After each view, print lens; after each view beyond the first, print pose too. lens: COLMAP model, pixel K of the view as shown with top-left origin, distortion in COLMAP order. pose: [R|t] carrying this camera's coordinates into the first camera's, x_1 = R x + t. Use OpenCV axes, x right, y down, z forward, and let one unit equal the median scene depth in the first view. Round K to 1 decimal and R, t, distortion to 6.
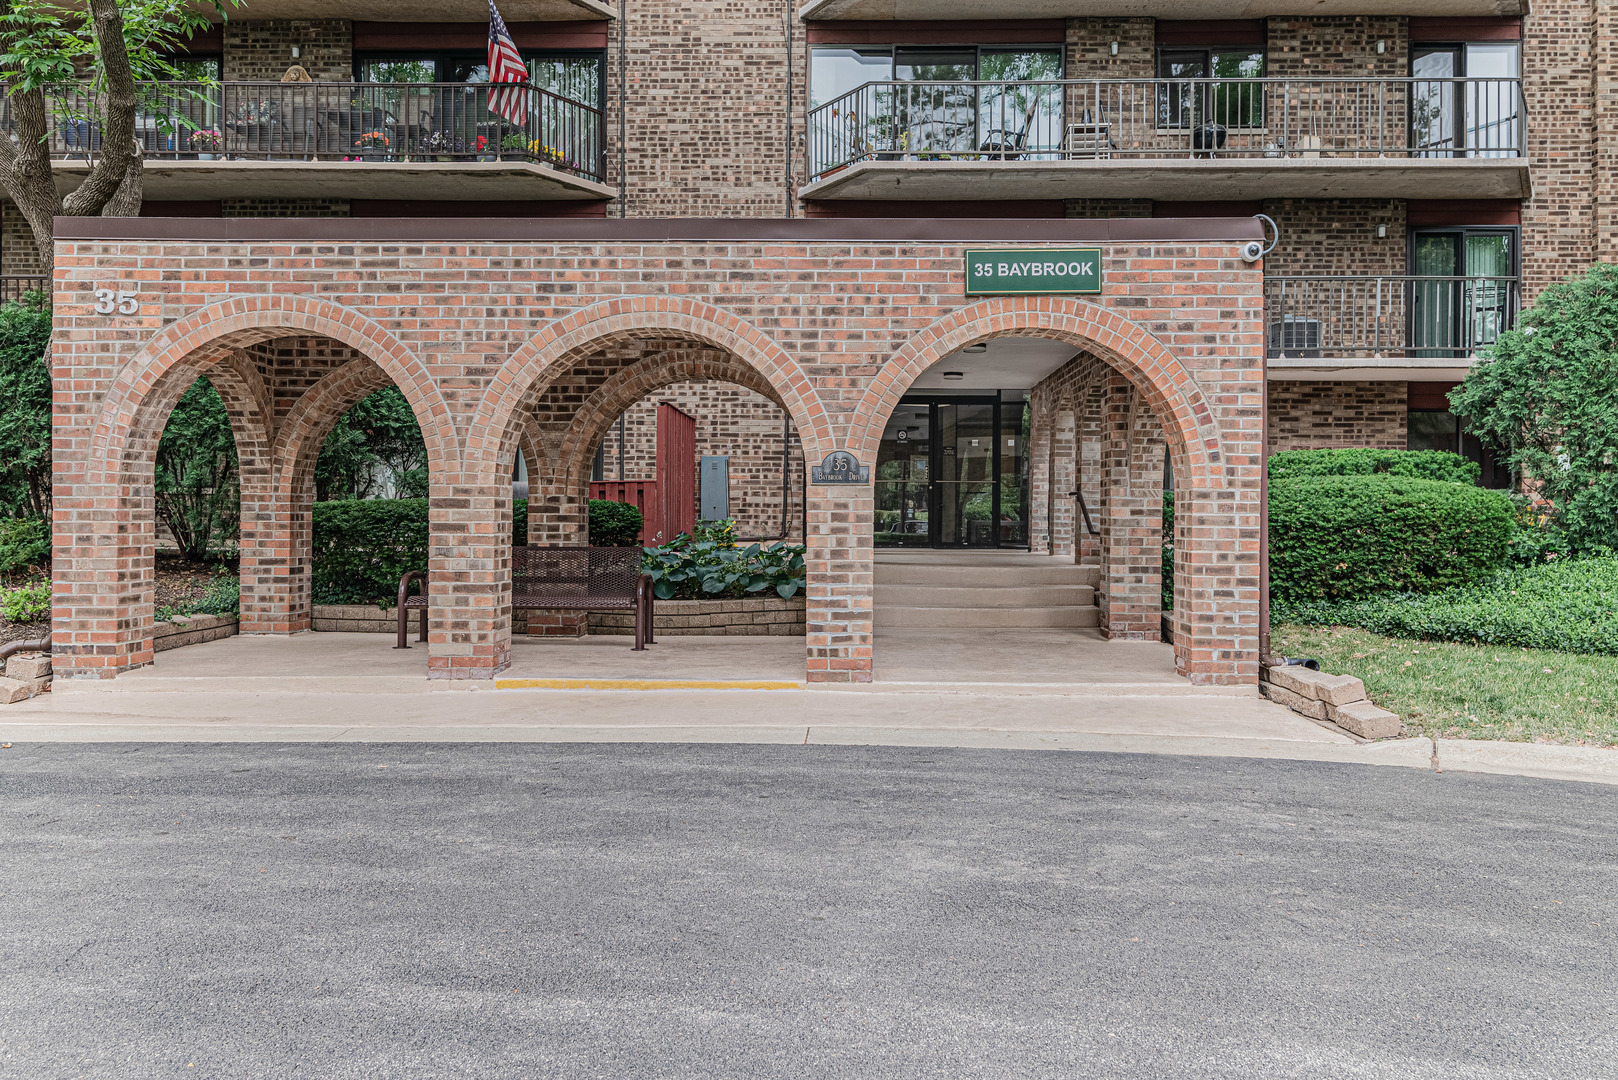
lens RADIAL K [[1284.2, 0, 811.2], [0, 1284.2, 528.2], [0, 0, 1]] dist [-0.000047, -0.001294]
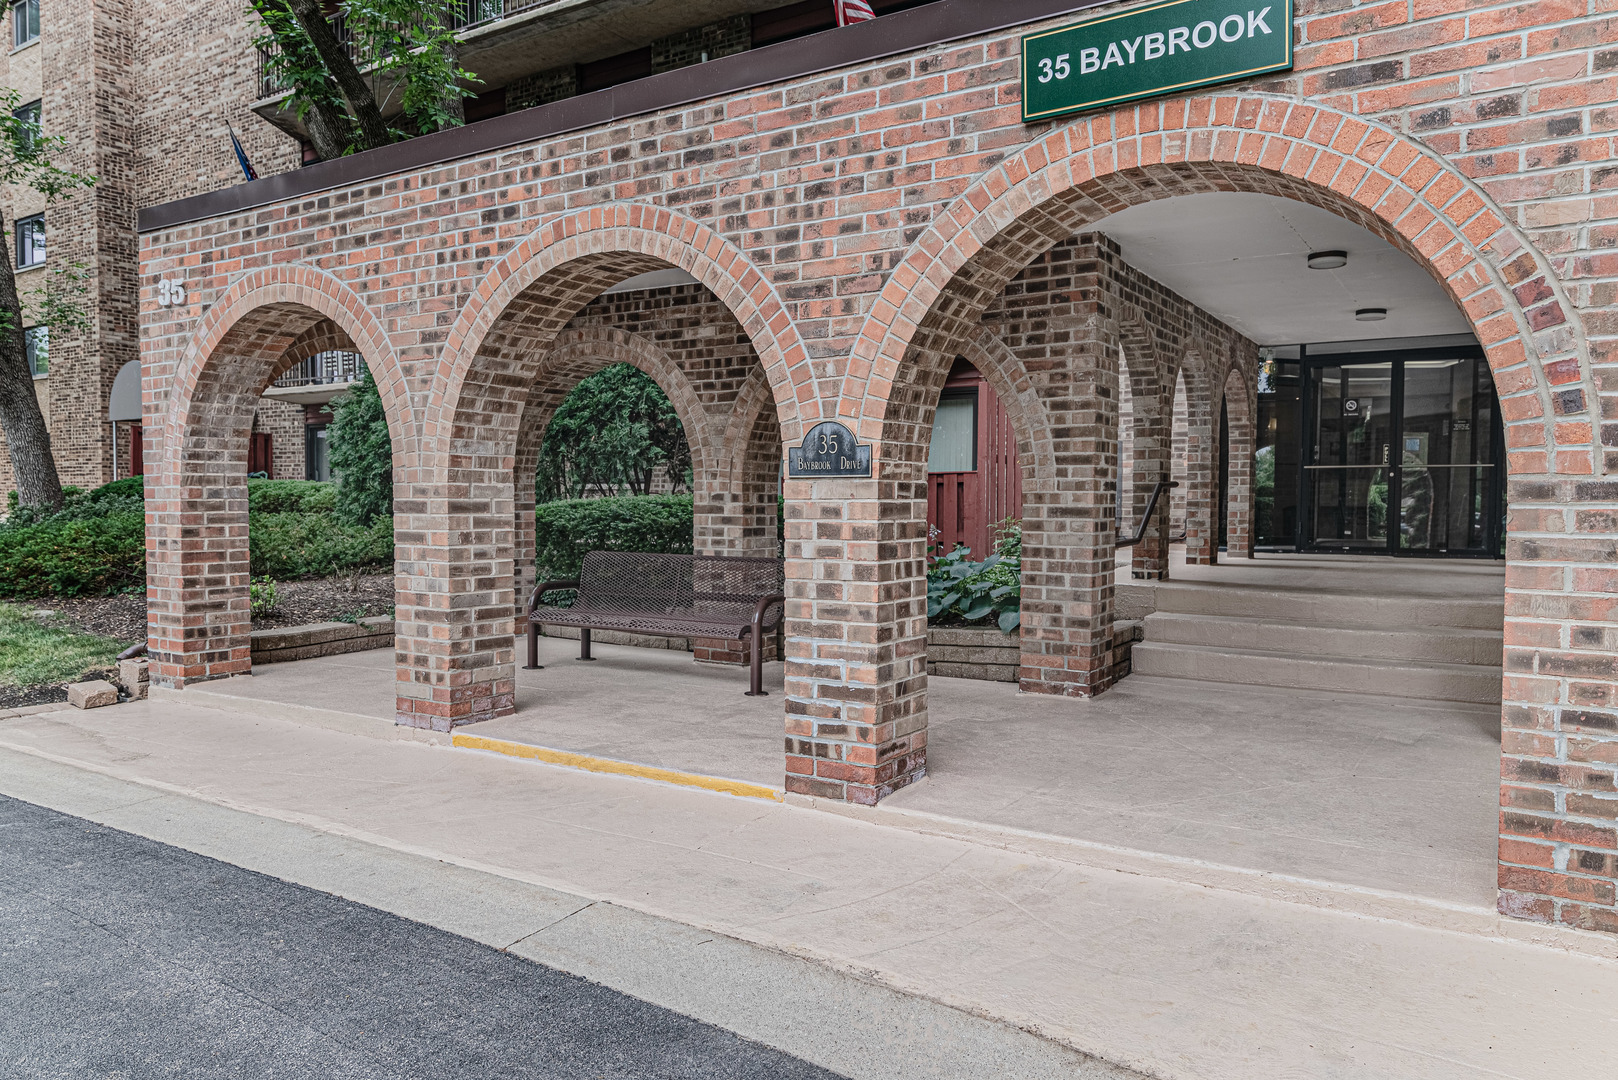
lens RADIAL K [[1122.0, 0, 803.5], [0, 1122.0, 552.2], [0, 0, 1]] dist [0.002268, -0.003365]
pose [[0.852774, 0.022462, -0.521796, 0.288448], [-0.004101, 0.999332, 0.036316, -0.017627], [0.522263, -0.028829, 0.852297, 0.536854]]
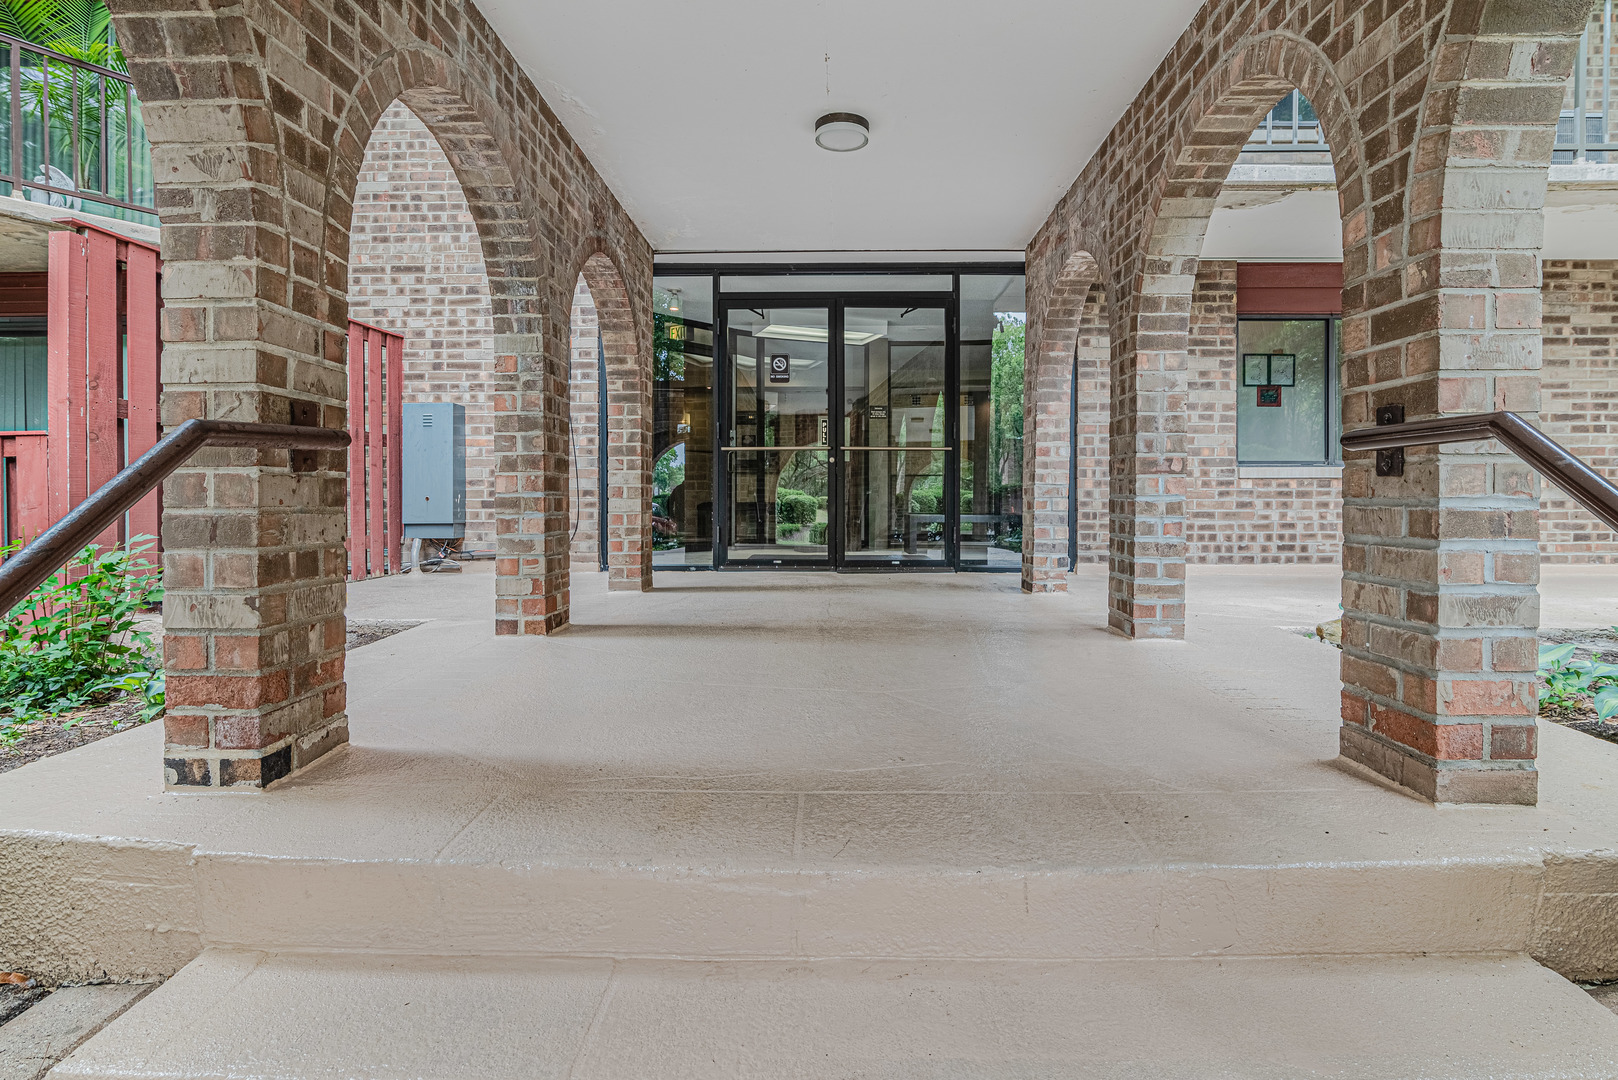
lens RADIAL K [[812.7, 0, 813.1], [0, 812.7, 498.8], [0, 0, 1]] dist [-0.002036, -0.000119]
pose [[0.999959, -0.004468, -0.007857, 0.177512], [0.004405, 0.999958, -0.008023, -0.024993], [0.007893, 0.007988, 0.999937, 1.321485]]
